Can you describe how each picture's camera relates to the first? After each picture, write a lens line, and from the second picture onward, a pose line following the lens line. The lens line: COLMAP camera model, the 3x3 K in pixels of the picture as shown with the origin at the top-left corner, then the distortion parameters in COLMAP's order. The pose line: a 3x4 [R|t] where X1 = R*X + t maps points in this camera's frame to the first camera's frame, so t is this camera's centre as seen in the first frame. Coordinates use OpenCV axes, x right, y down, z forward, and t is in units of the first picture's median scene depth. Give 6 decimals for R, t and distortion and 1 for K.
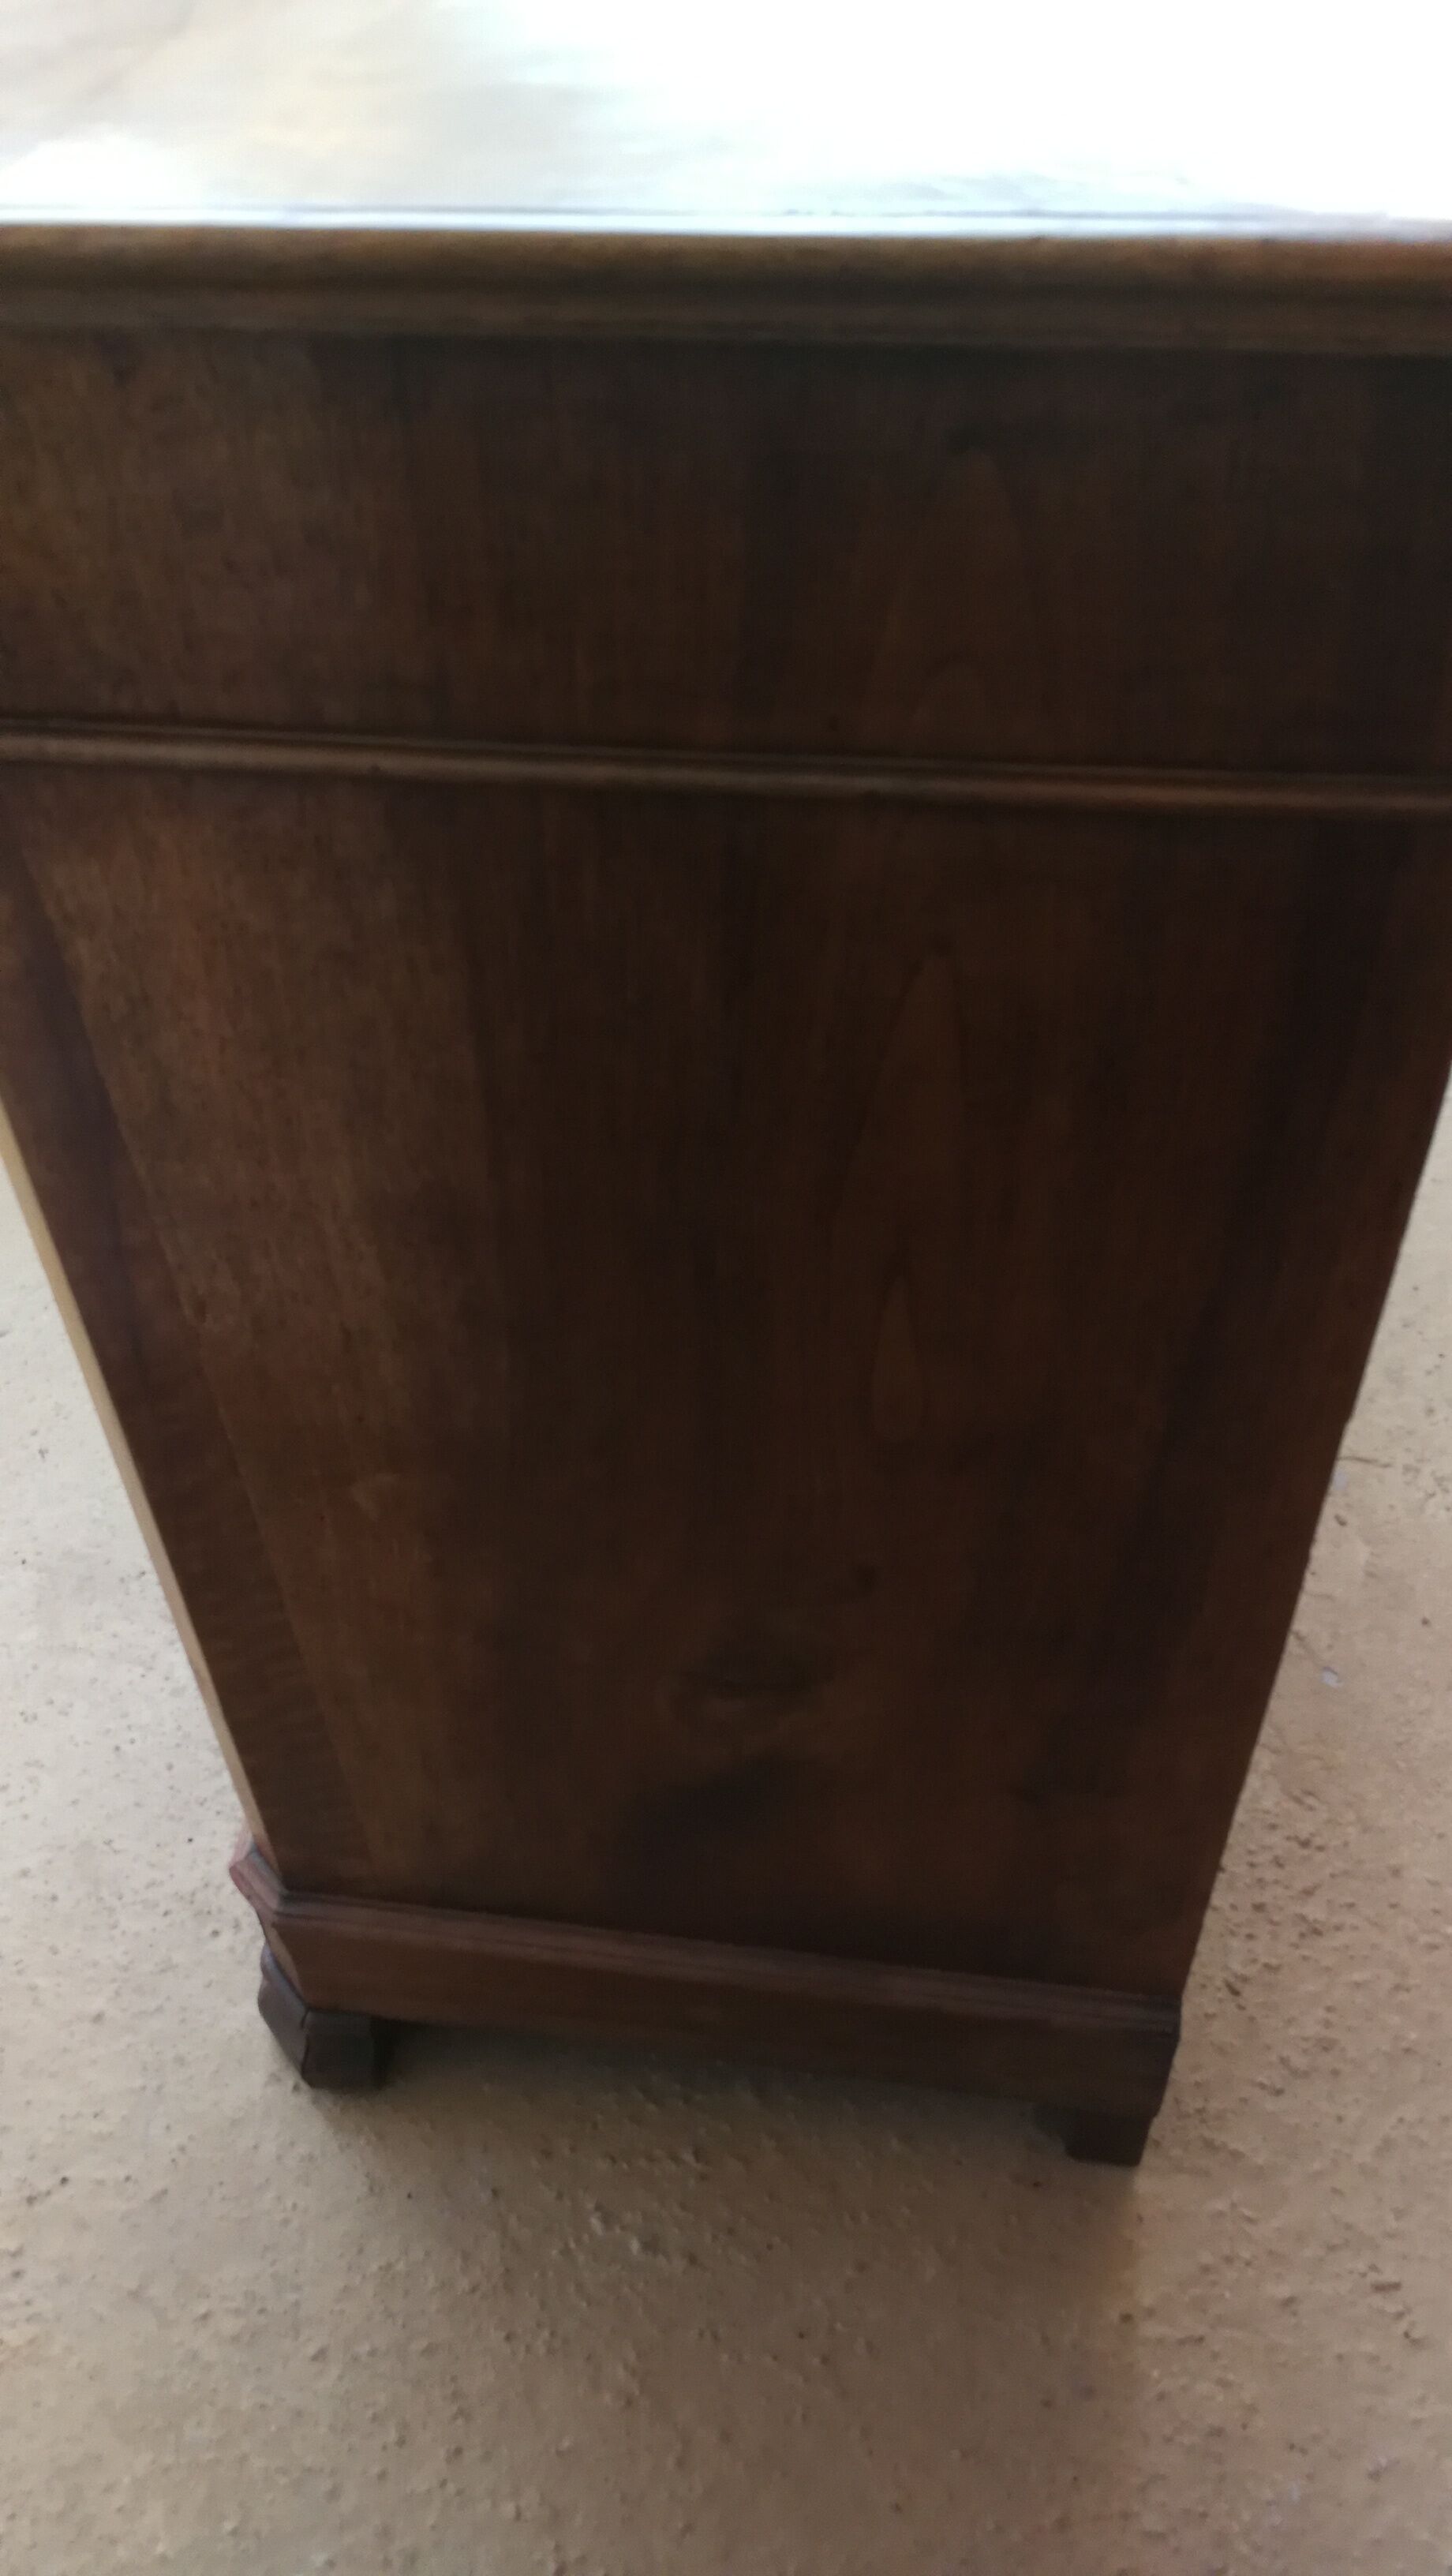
lens RADIAL K [[2122.5, 0, 699.3], [0, 2122.5, 1307.0], [0, 0, 1]] dist [-0.002101, 0.012779]
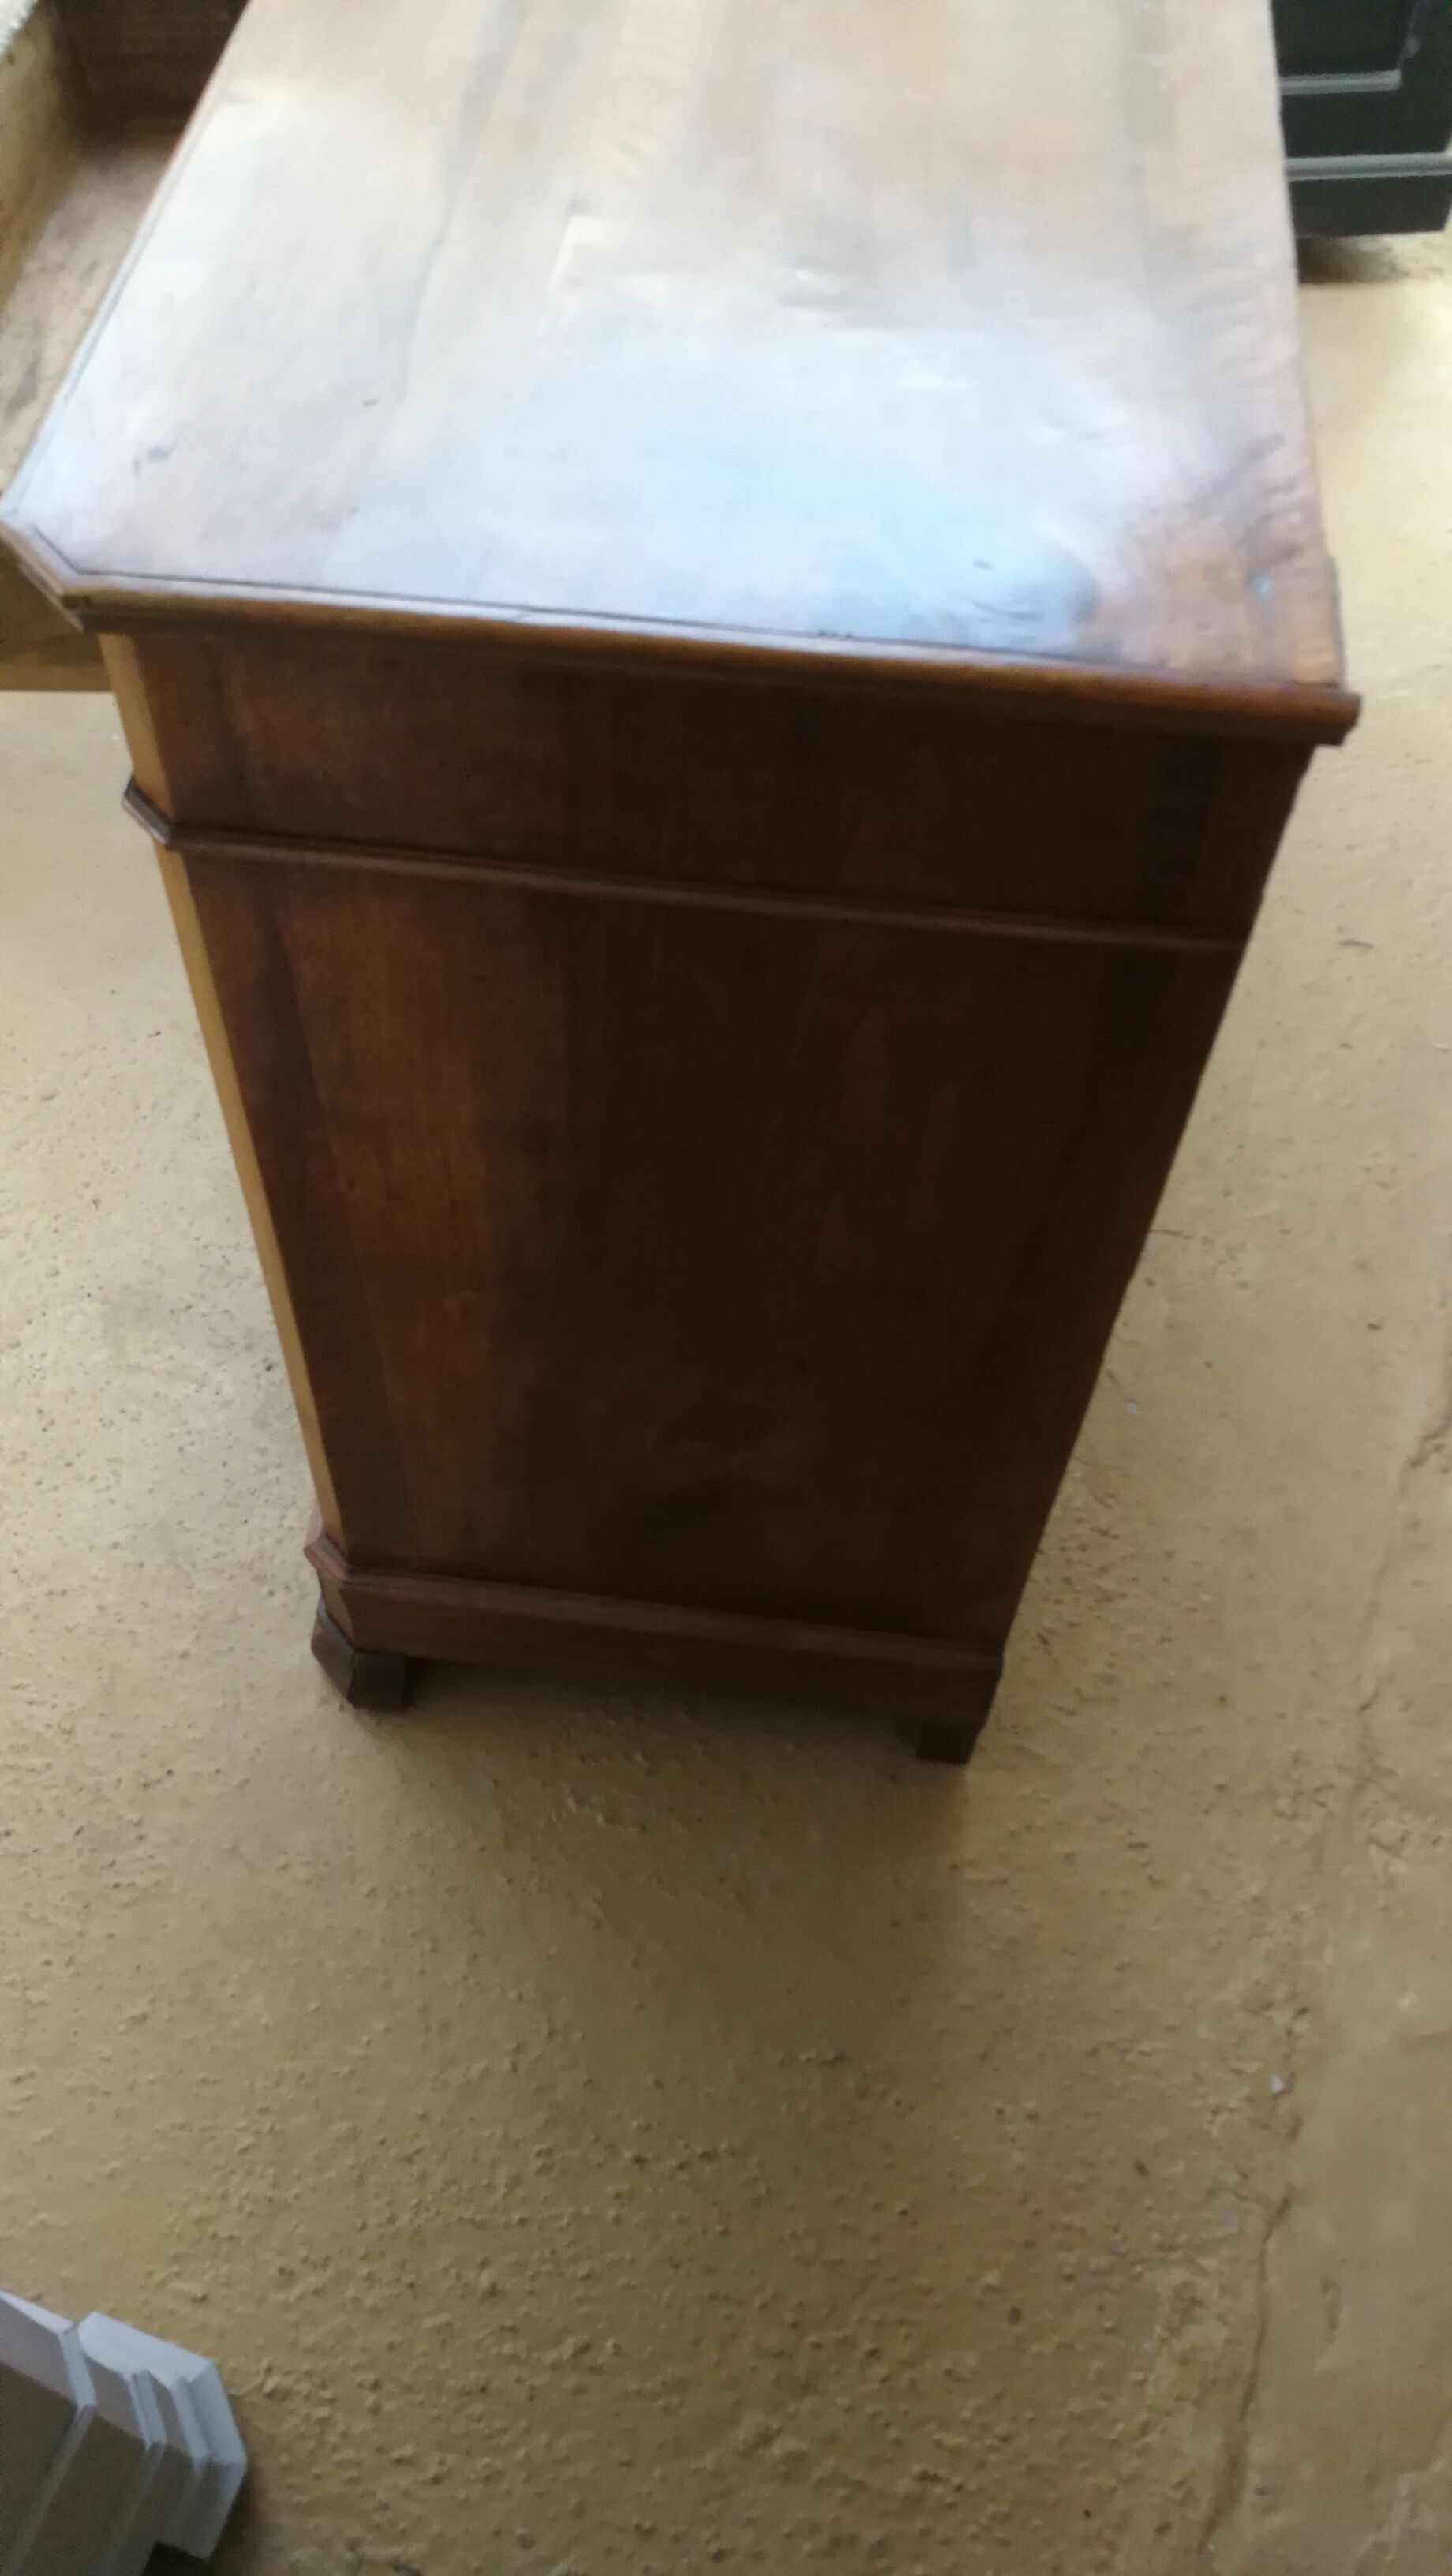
lens RADIAL K [[2122.5, 0, 709.3], [0, 2122.5, 1283.5], [0, 0, 1]] dist [-0.002101, 0.012779]
pose [[0.997318, 0.018471, 0.070821, -0.064357], [-0.028876, 0.988439, 0.148846, -0.104440], [-0.067253, -0.150492, 0.986321, -0.303201]]
